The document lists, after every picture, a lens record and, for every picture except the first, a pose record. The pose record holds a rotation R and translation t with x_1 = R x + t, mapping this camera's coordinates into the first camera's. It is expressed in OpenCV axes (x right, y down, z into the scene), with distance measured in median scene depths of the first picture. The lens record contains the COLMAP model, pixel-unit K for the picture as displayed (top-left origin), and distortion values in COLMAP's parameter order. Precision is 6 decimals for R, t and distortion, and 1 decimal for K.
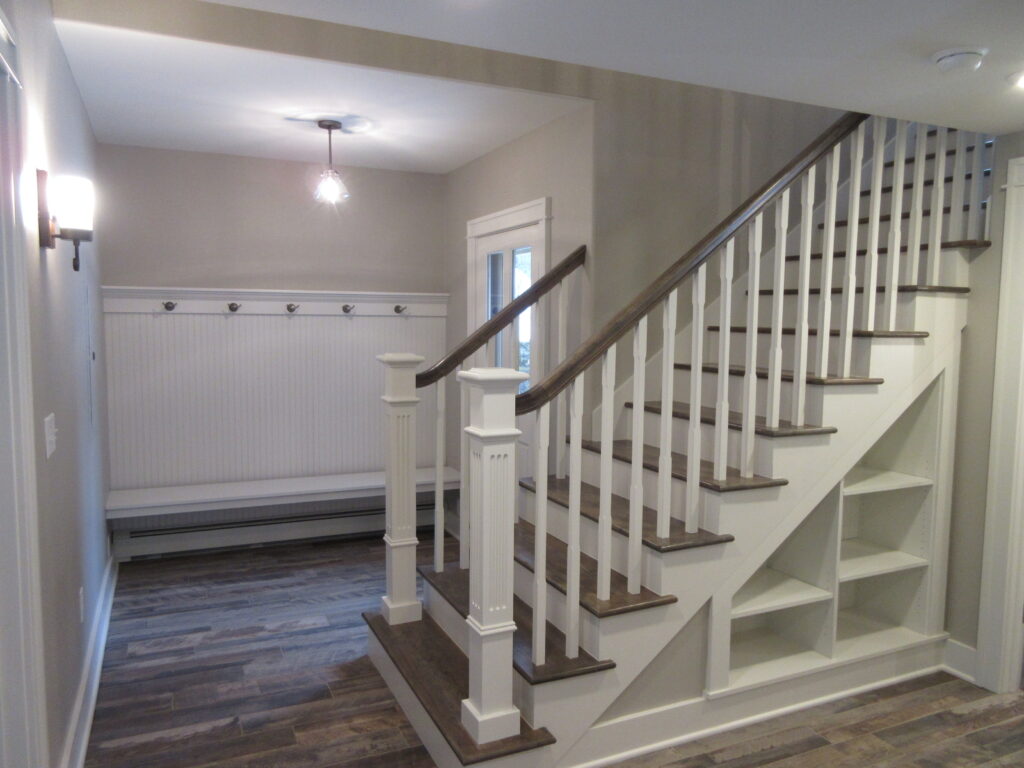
lens RADIAL K [[748.7, 0, 512.0], [0, 748.7, 384.0], [0, 0, 1]] dist [0.005992, 0.001144]
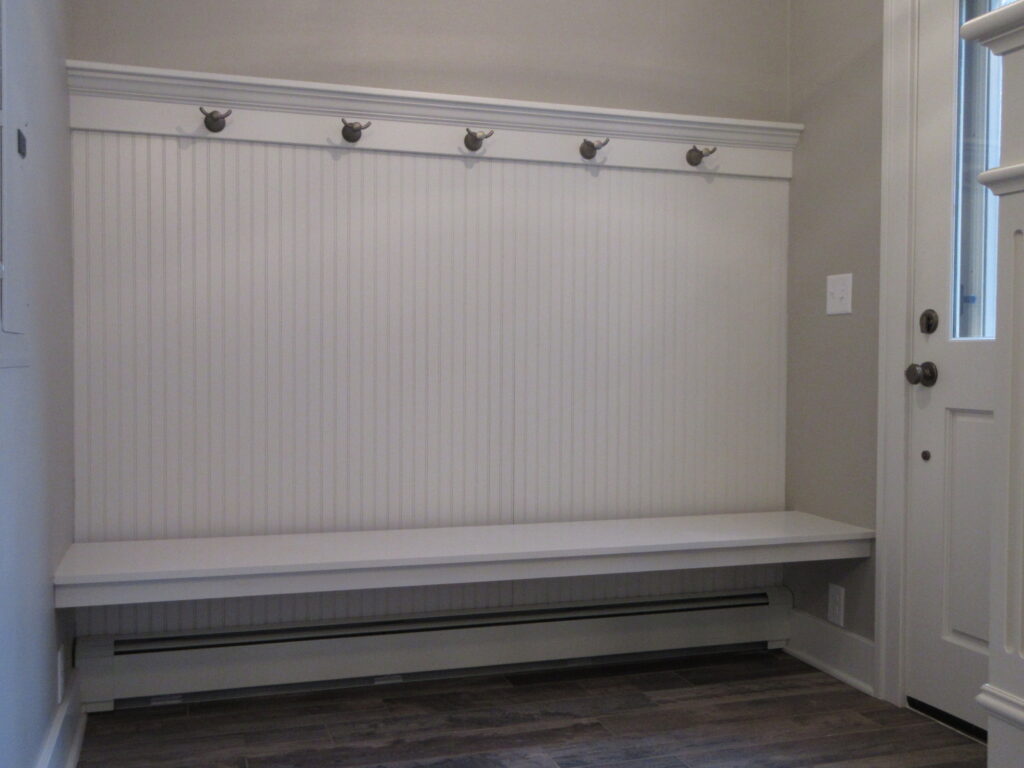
lens RADIAL K [[1006.6, 0, 512.0], [0, 1006.6, 384.0], [0, 0, 1]] dist [0.018294, 0.010817]
pose [[0.992876, -0.002663, -0.119126, -0.208435], [-0.004968, 0.997955, -0.063720, 0.084170], [0.119053, 0.063858, 0.990832, 0.433724]]
